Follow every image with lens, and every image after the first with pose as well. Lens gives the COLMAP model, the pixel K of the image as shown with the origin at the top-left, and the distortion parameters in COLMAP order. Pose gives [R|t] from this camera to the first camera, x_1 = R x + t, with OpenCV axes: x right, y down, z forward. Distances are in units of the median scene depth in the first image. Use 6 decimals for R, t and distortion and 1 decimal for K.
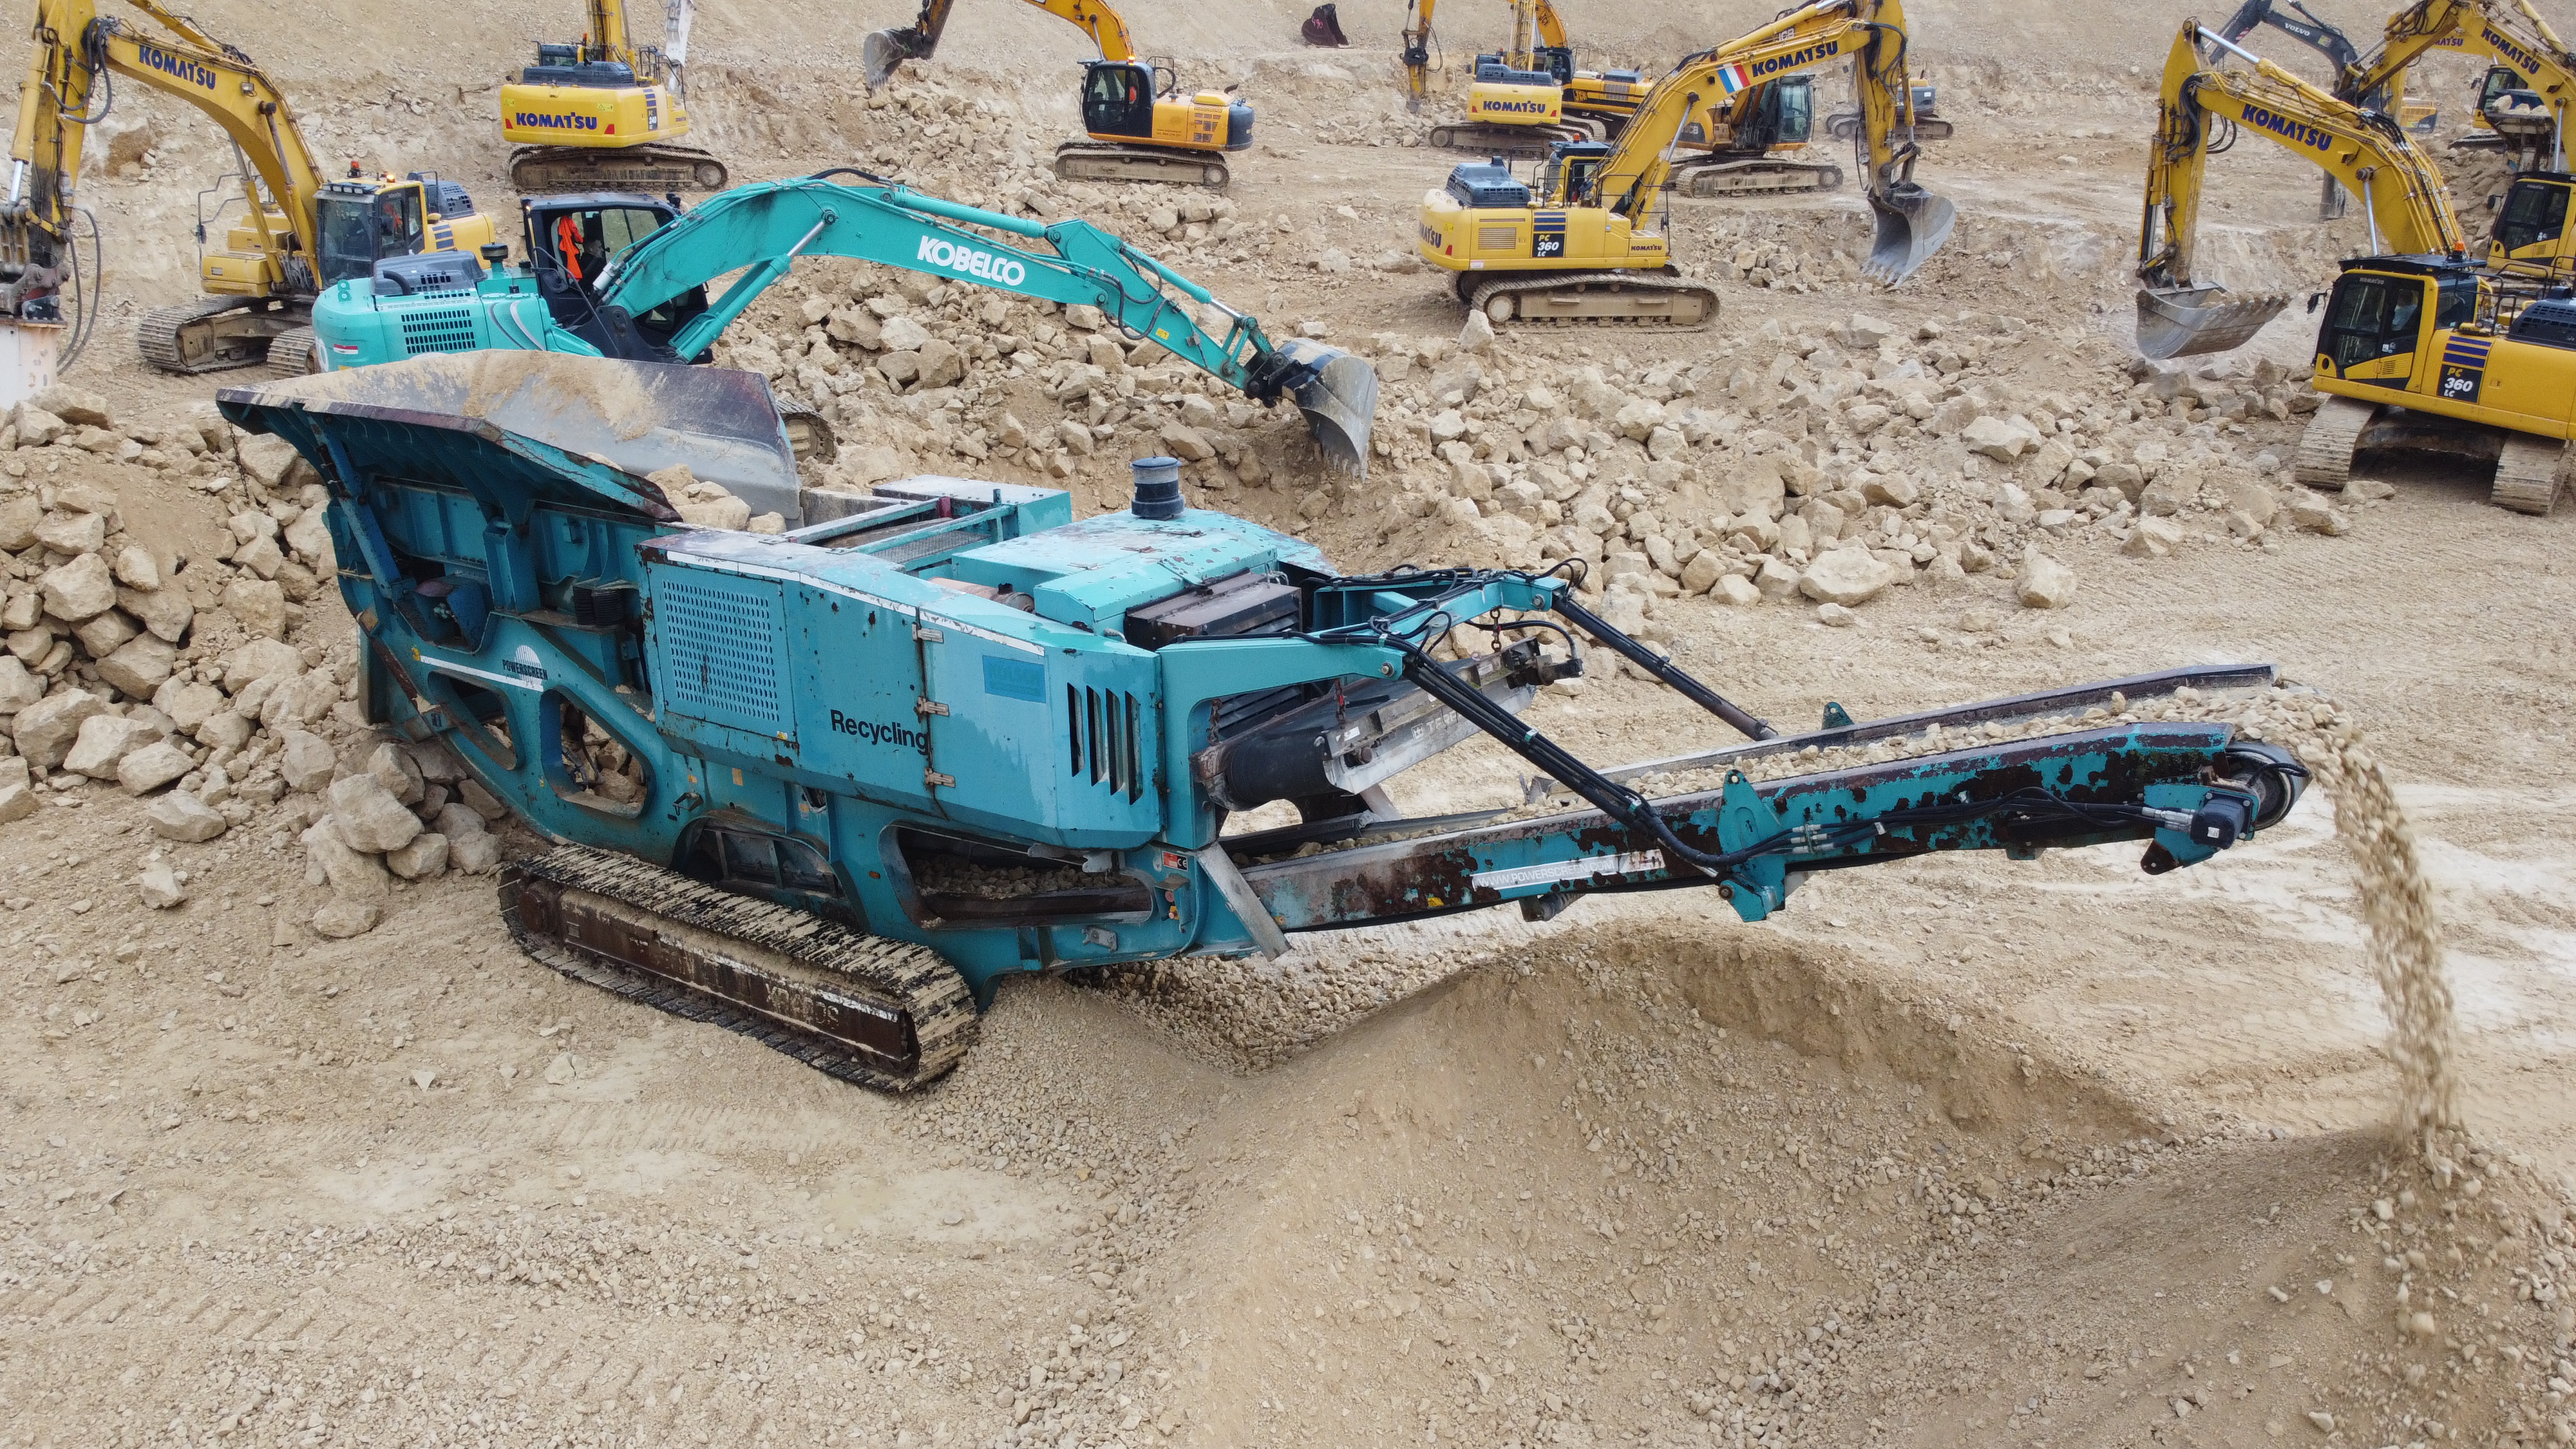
lens RADIAL K [[1938.8, 0, 1293.9], [0, 1938.8, 738.7], [0, 0, 1]] dist [0.012008, -0.022000]
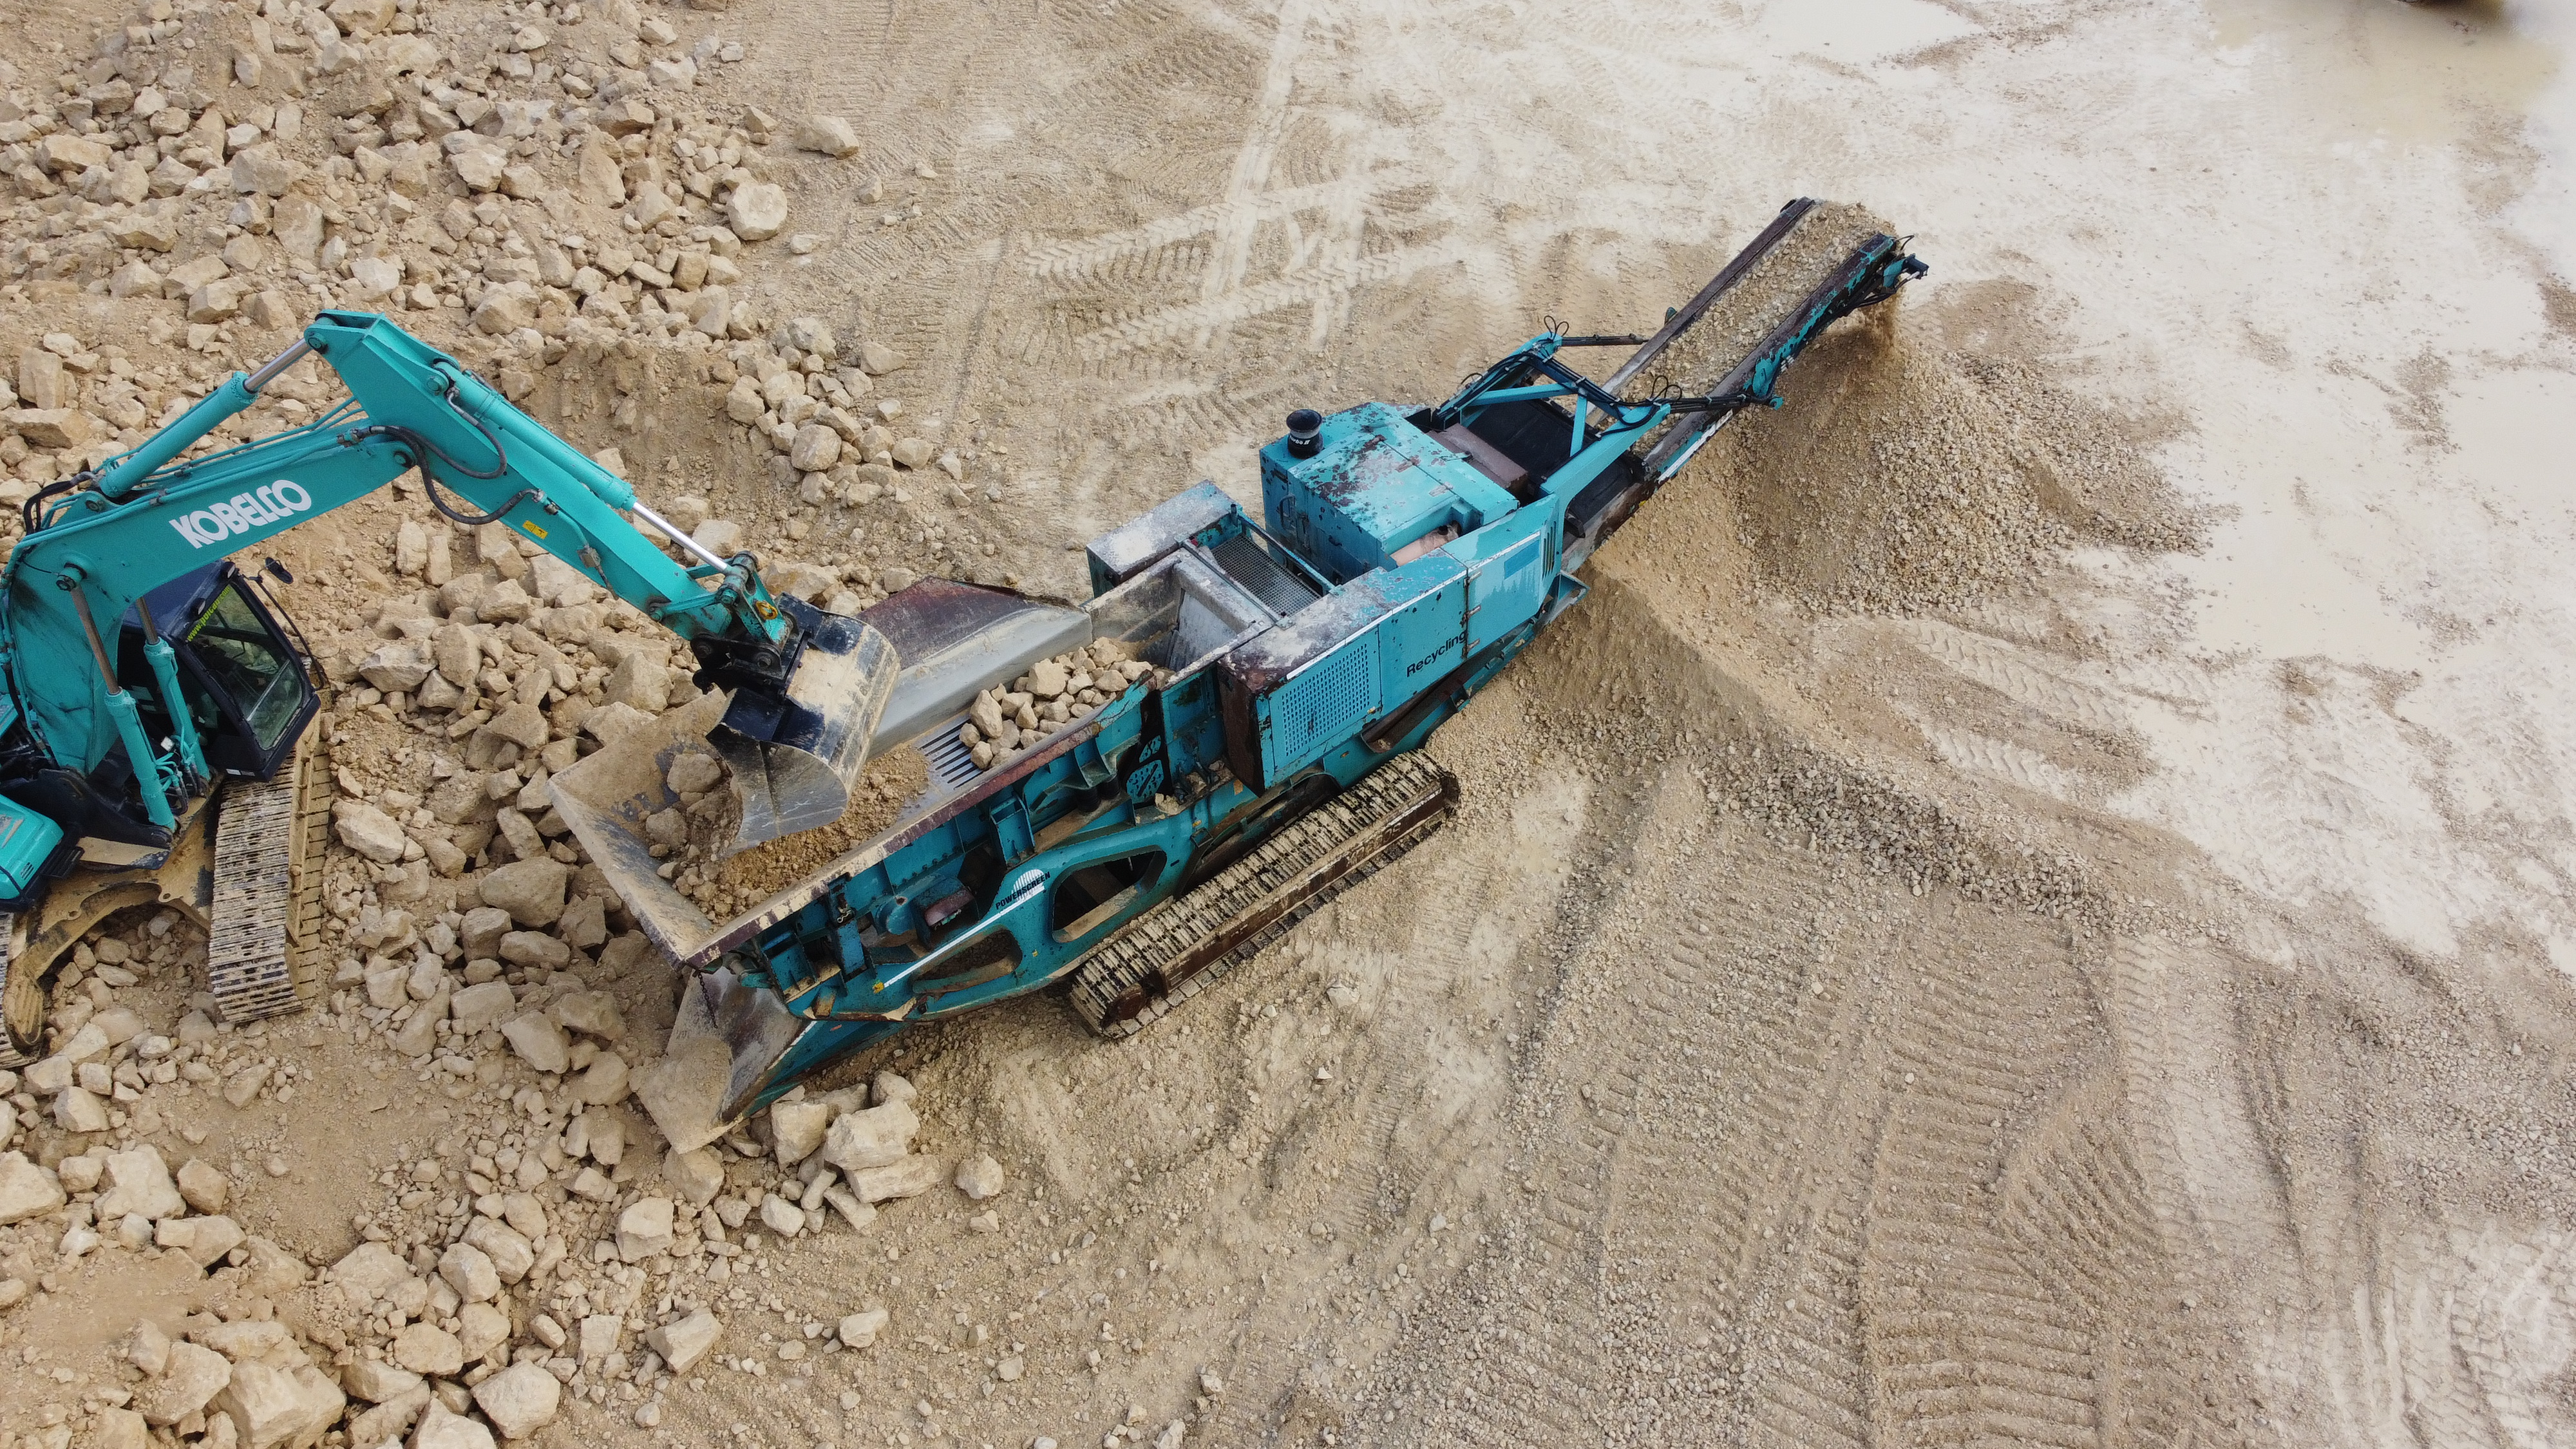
lens RADIAL K [[1938.8, 0, 1273.4], [0, 1938.8, 736.9], [0, 0, 1]] dist [0.012008, -0.022000]
pose [[0.274166, -0.693299, 0.666461, -1.173063], [0.350833, 0.717360, 0.601923, -0.826297], [-0.895404, 0.068790, 0.439908, 0.374901]]
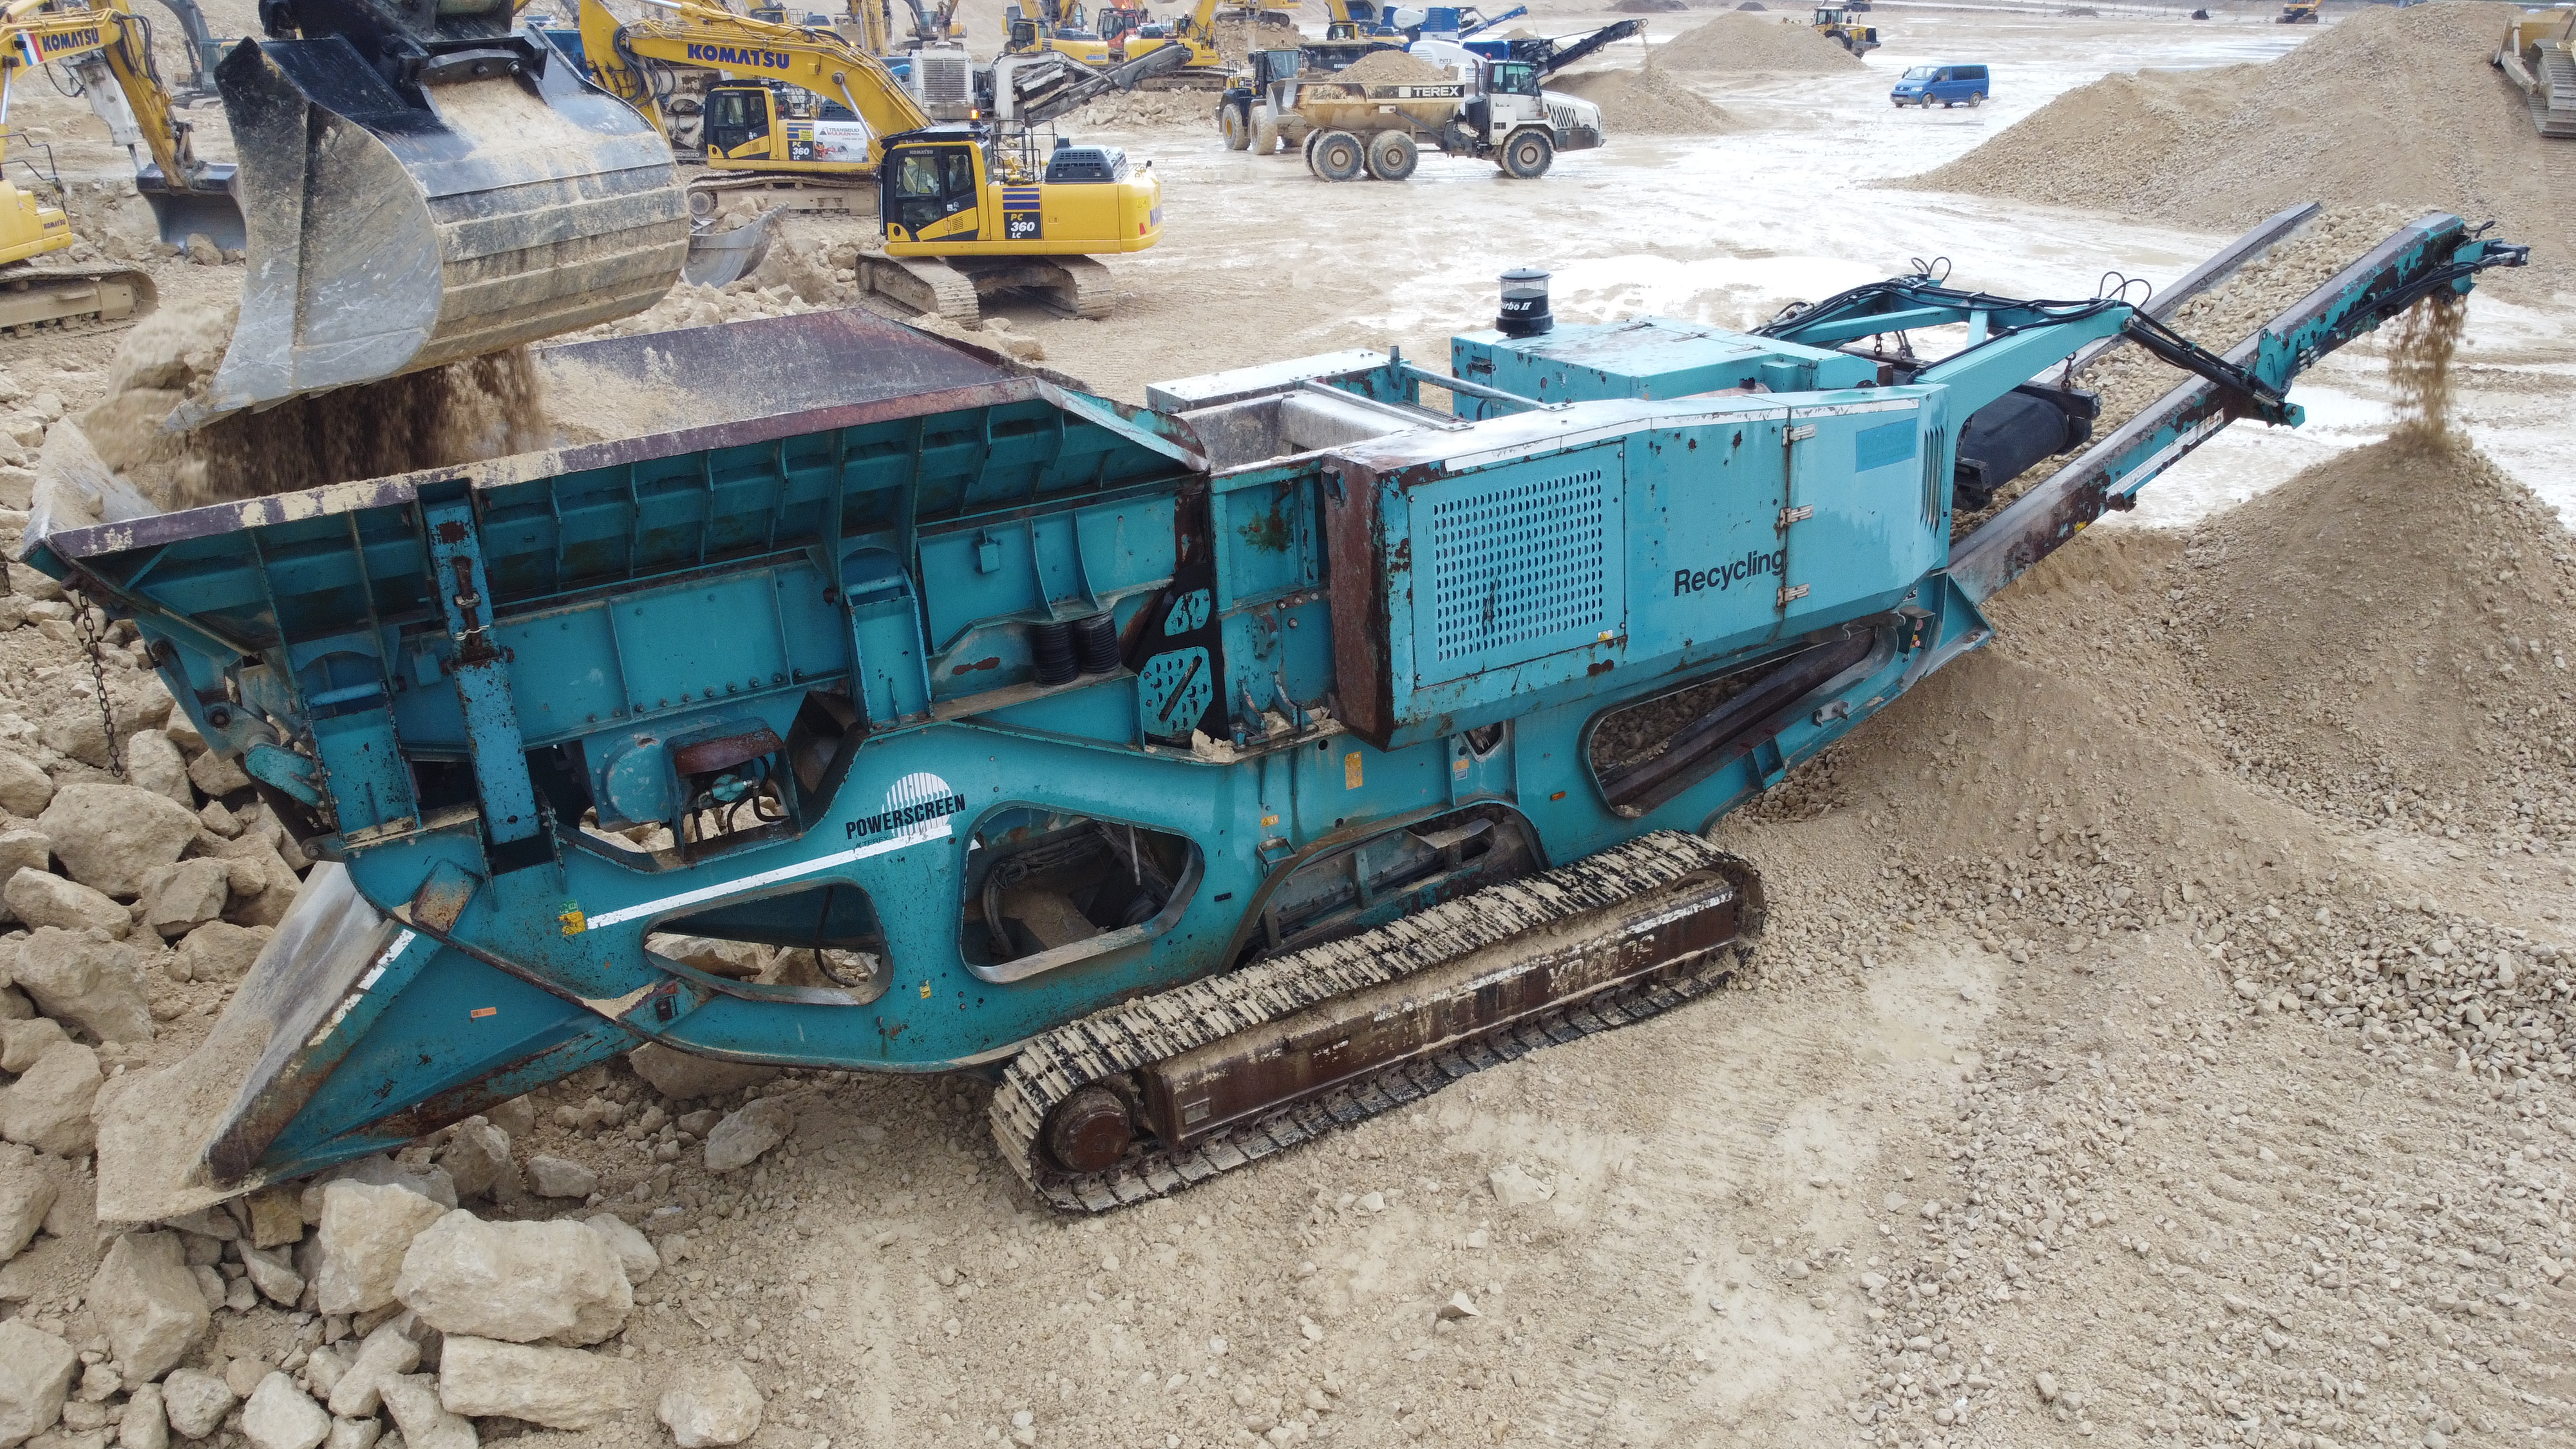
lens RADIAL K [[1938.8, 0, 1284.9], [0, 1938.8, 729.5], [0, 0, 1]] dist [0.012008, -0.022000]
pose [[0.431519, -0.331172, 0.839117, -0.927813], [0.331100, 0.923402, 0.194167, -0.153074], [-0.839145, 0.194045, 0.508117, 0.640255]]
